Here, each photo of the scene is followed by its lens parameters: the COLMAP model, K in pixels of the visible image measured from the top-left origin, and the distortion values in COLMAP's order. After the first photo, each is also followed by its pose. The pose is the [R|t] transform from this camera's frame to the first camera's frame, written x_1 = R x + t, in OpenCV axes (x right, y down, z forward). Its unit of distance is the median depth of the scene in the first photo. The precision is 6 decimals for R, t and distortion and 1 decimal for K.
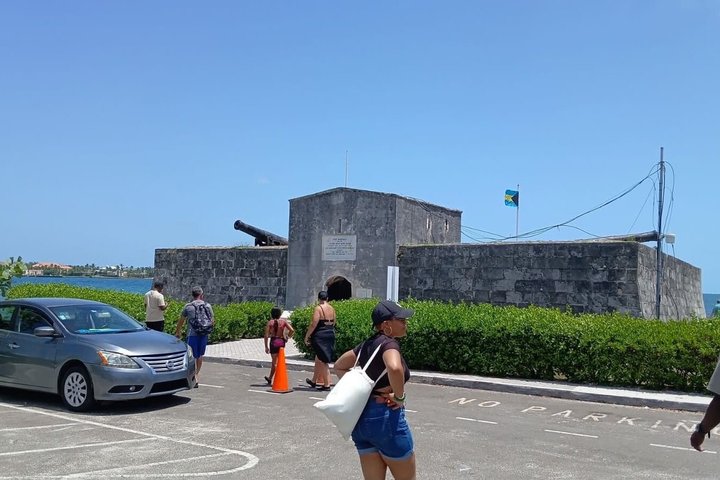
lens RADIAL K [[665.3, 0, 361.6], [0, 665.3, 241.2], [0, 0, 1]] dist [0.046602, 0.000000]
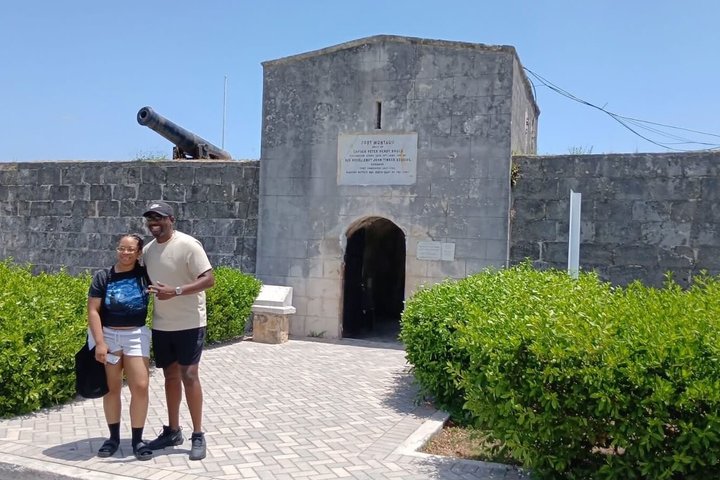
lens RADIAL K [[665.3, 0, 357.0], [0, 665.3, 241.3], [0, 0, 1]] dist [0.046602, 0.000000]
pose [[0.977768, 0.000388, 0.209688, -0.151288], [-0.017821, 0.996534, 0.081259, 0.030627], [-0.208930, -0.083189, 0.974386, 0.508098]]
